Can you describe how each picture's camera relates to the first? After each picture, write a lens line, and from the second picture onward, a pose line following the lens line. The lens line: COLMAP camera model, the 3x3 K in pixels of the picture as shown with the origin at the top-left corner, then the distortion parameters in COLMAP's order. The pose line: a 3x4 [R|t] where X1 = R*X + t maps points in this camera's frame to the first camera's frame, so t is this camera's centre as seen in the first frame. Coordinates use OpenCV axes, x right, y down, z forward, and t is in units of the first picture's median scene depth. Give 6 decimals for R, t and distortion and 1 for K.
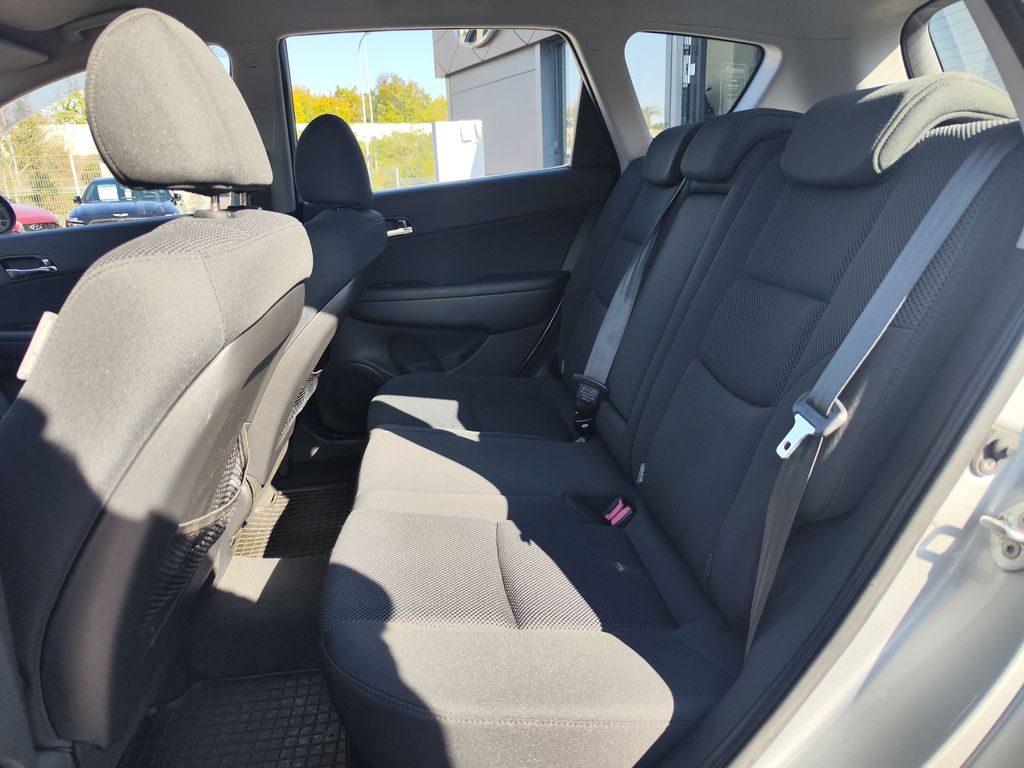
lens RADIAL K [[1011.3, 0, 512.1], [0, 1011.3, 381.9], [0, 0, 1]] dist [0.006983, 0.000000]
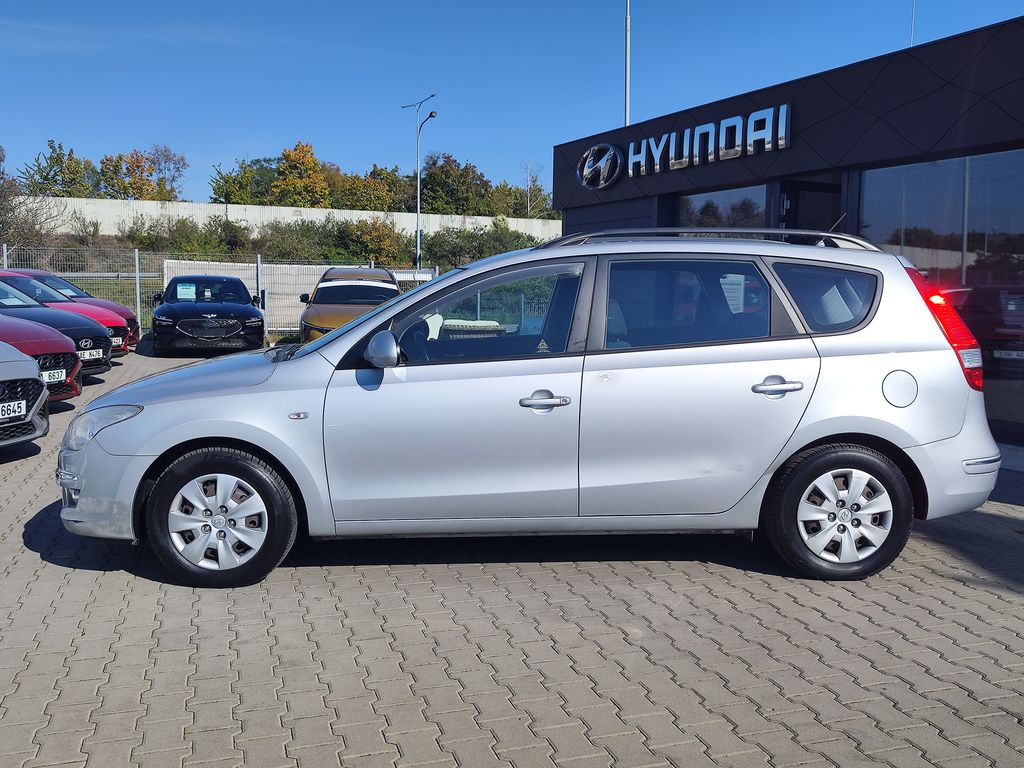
lens RADIAL K [[1011.3, 0, 516.0], [0, 1011.3, 382.9], [0, 0, 1]] dist [0.006983, 0.000000]
pose [[0.995038, 0.058260, -0.080653, 0.012333], [-0.067176, 0.991360, -0.112660, -0.038846], [0.073393, 0.117519, 0.990355, 0.233150]]
